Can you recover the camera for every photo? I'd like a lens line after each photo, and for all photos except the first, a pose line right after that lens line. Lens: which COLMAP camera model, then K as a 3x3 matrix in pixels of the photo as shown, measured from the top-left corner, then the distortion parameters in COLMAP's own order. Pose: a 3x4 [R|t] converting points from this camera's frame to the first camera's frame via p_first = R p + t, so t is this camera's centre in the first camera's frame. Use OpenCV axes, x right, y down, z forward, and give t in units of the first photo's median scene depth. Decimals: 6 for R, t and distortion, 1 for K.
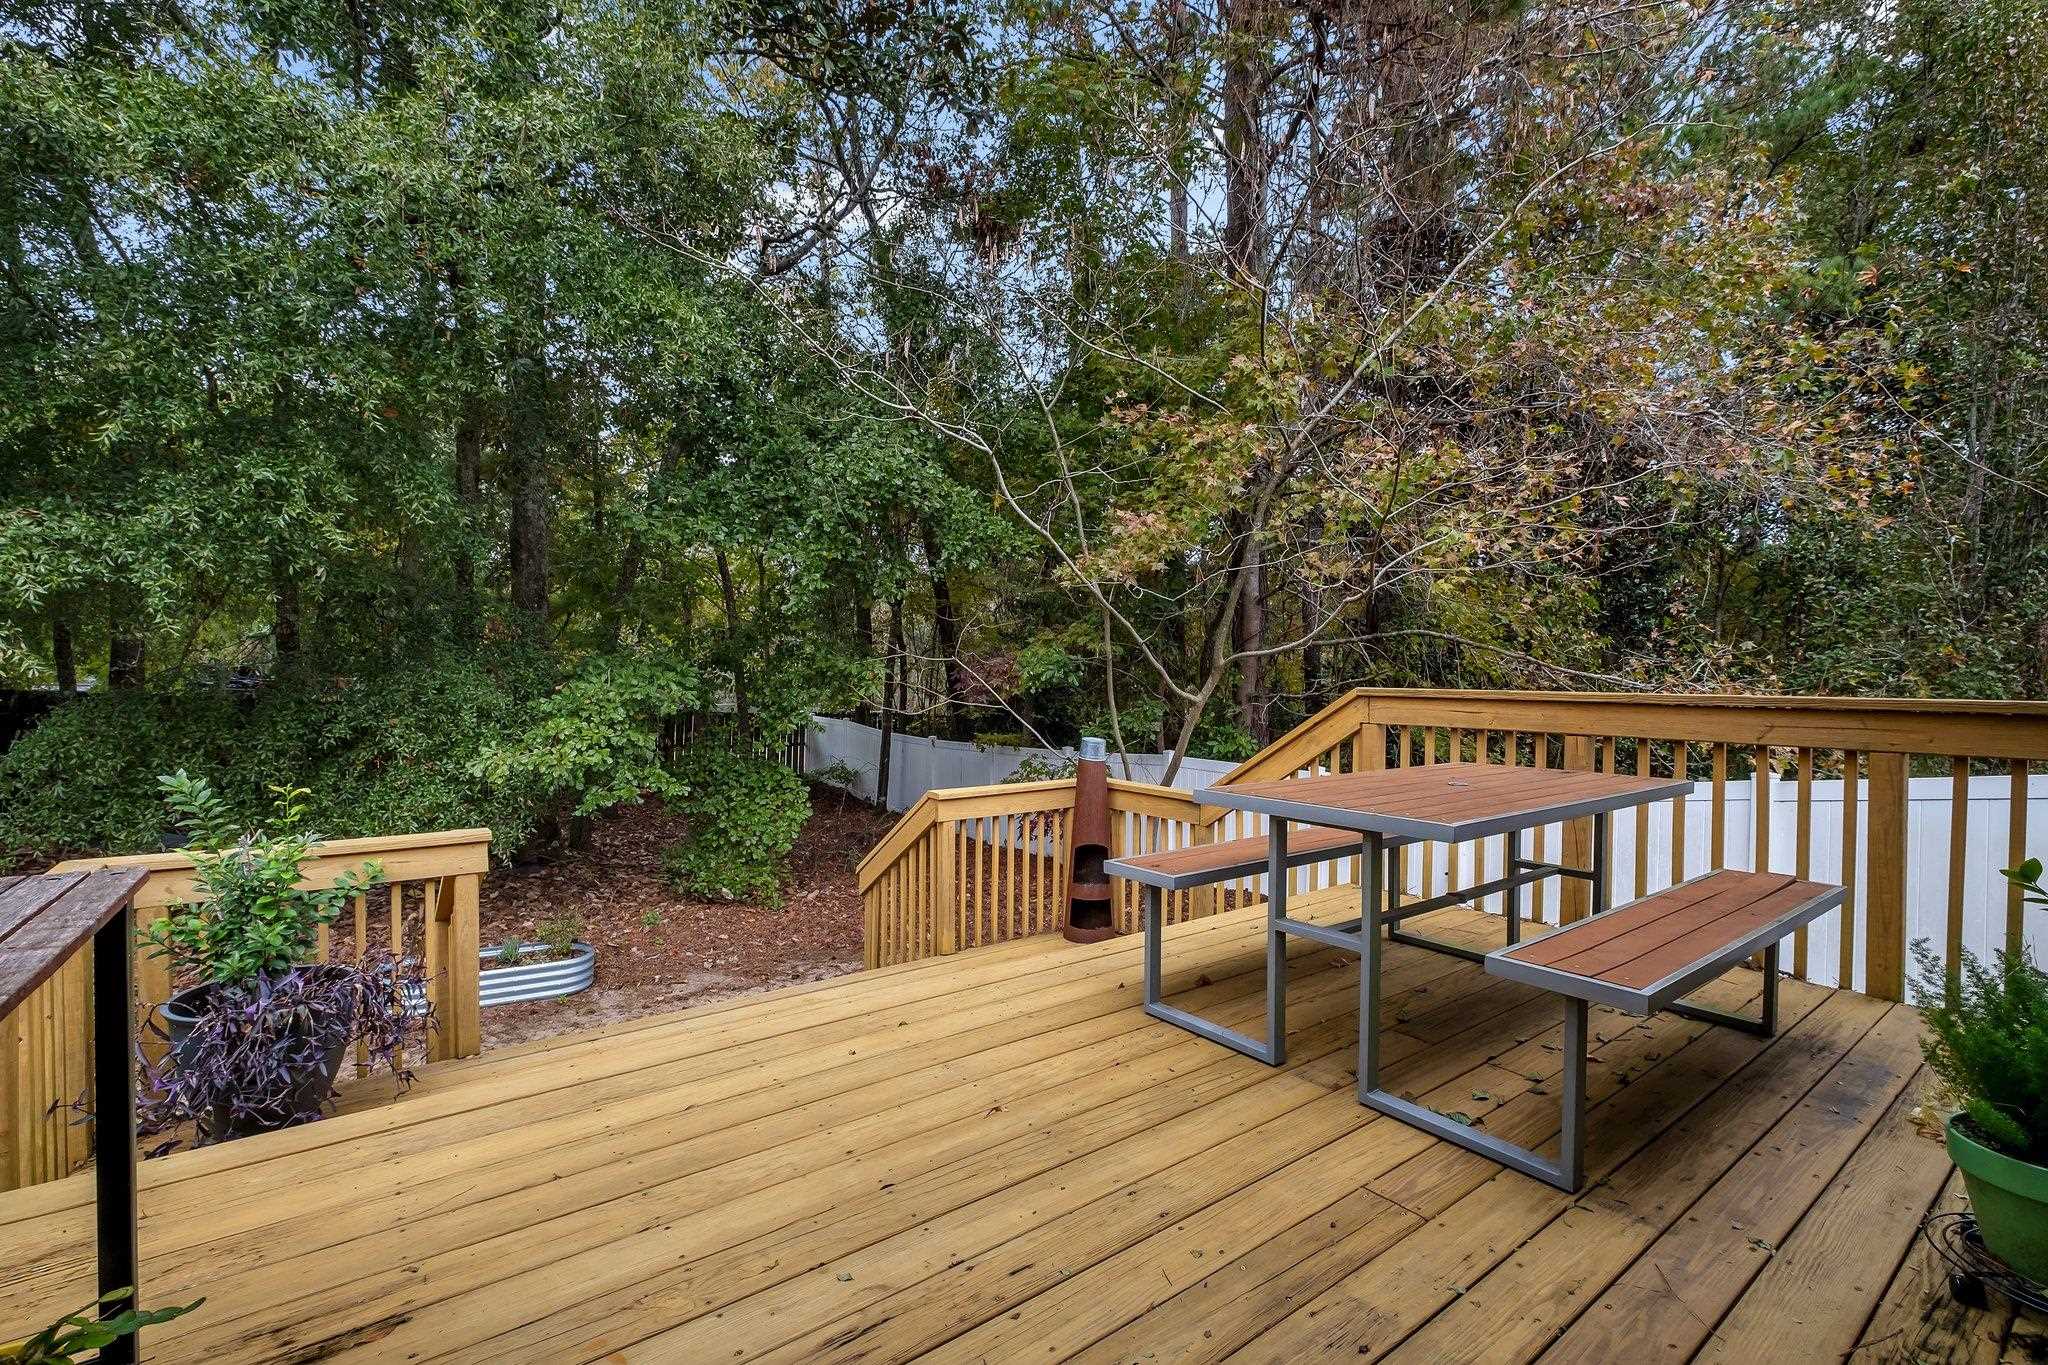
lens RADIAL K [[895.4, 0, 1015.5], [0, 895.4, 689.7], [0, 0, 1]] dist [-0.005312, -0.000008]
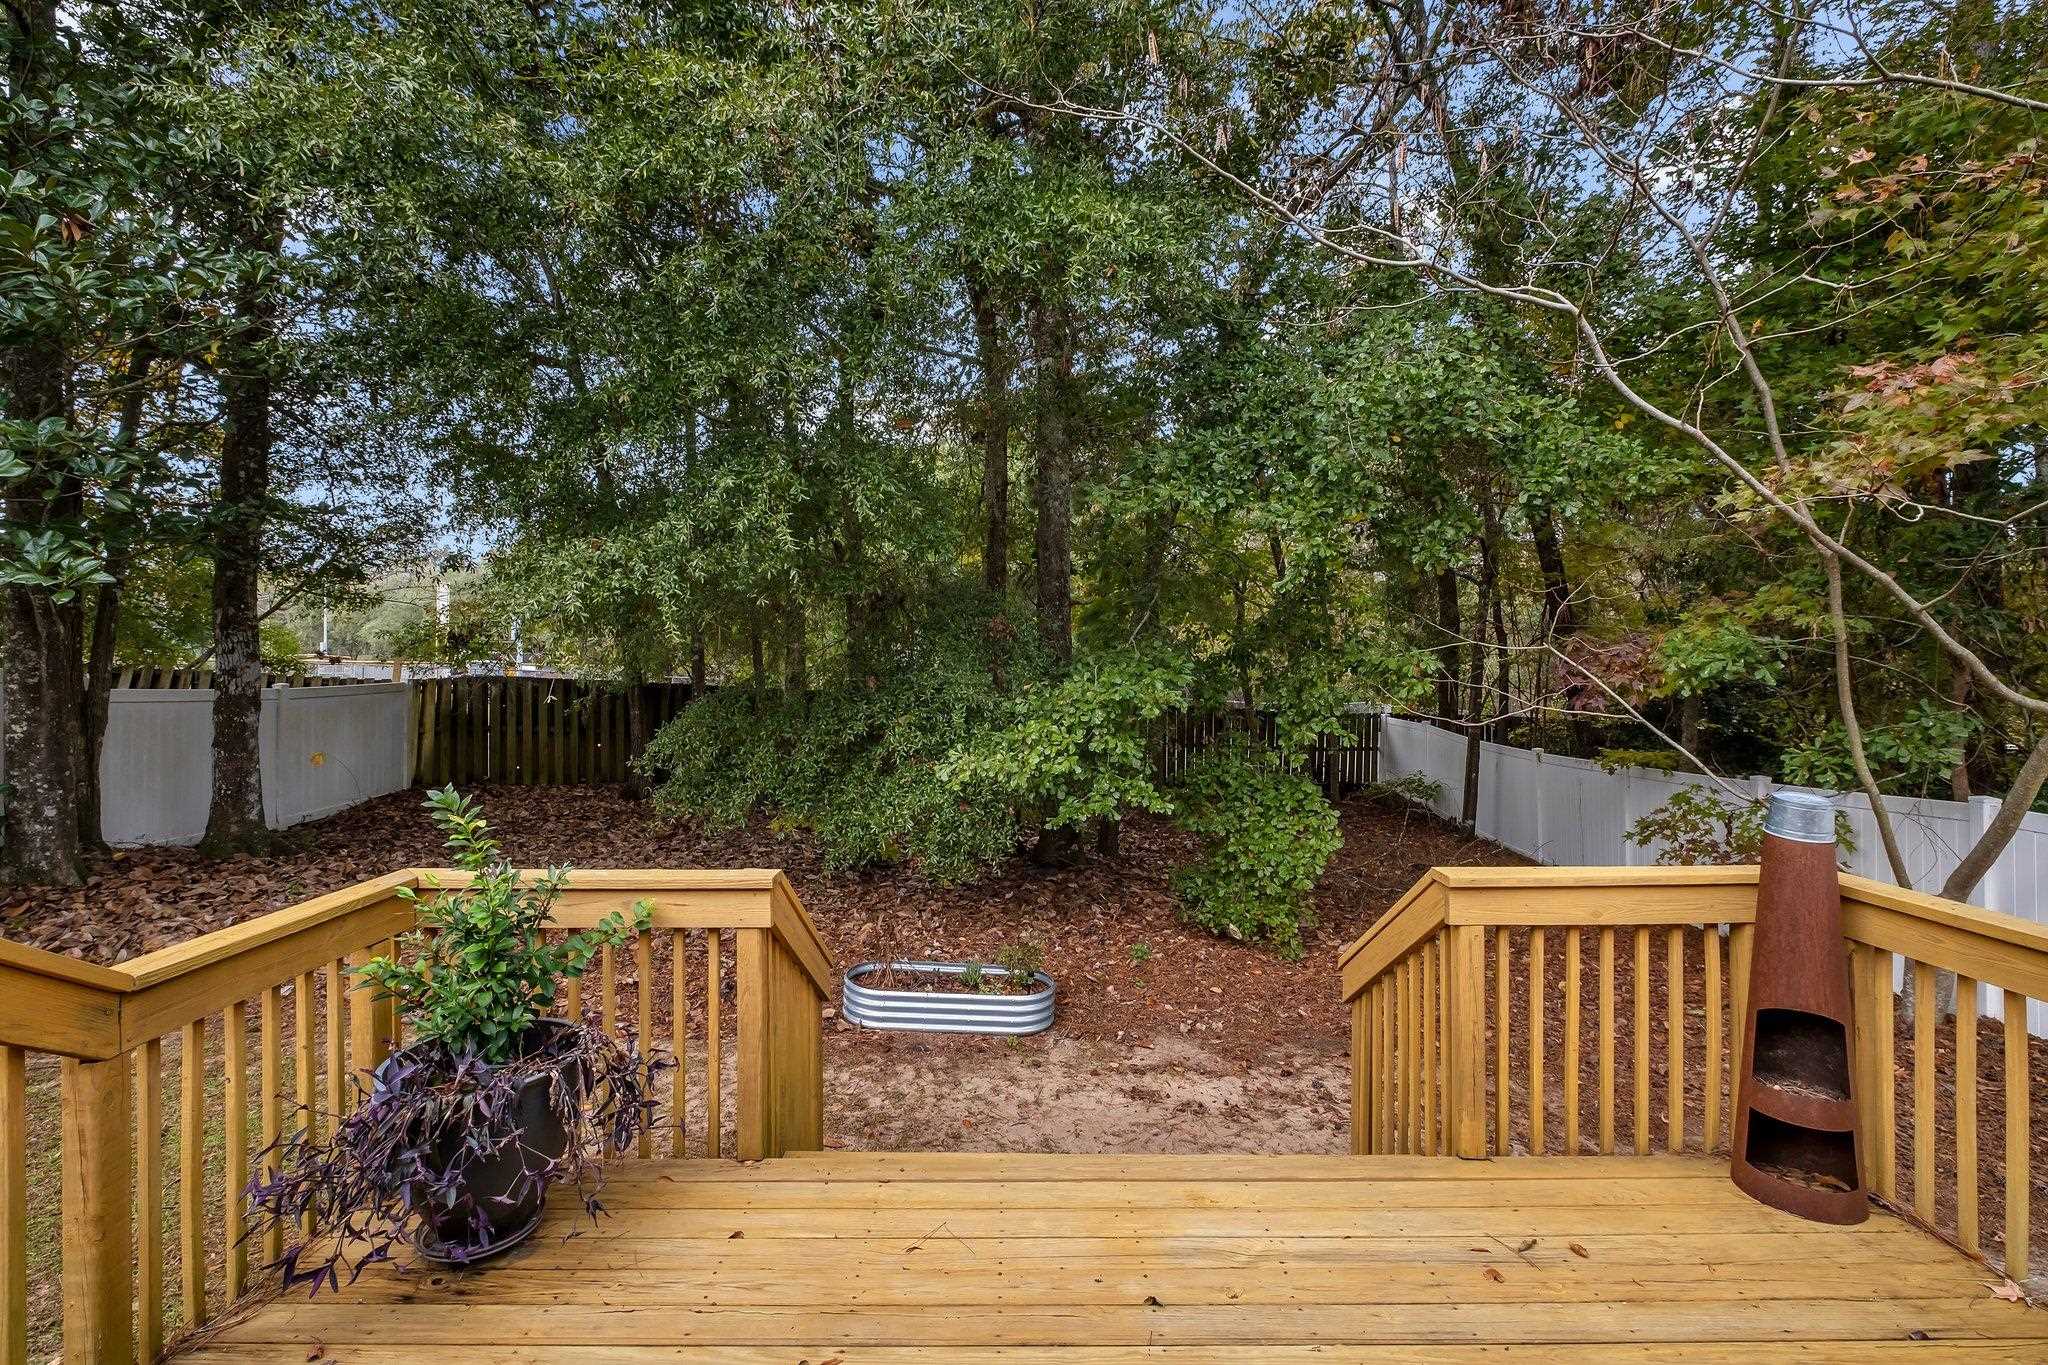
lens RADIAL K [[895.4, 0, 1014.2], [0, 895.4, 663.3], [0, 0, 1]] dist [-0.005312, -0.000008]
pose [[0.799557, -0.013156, -0.600447, 0.024929], [-0.002317, 0.999685, -0.024989, -0.003681], [0.600586, 0.021372, 0.799274, 0.238229]]
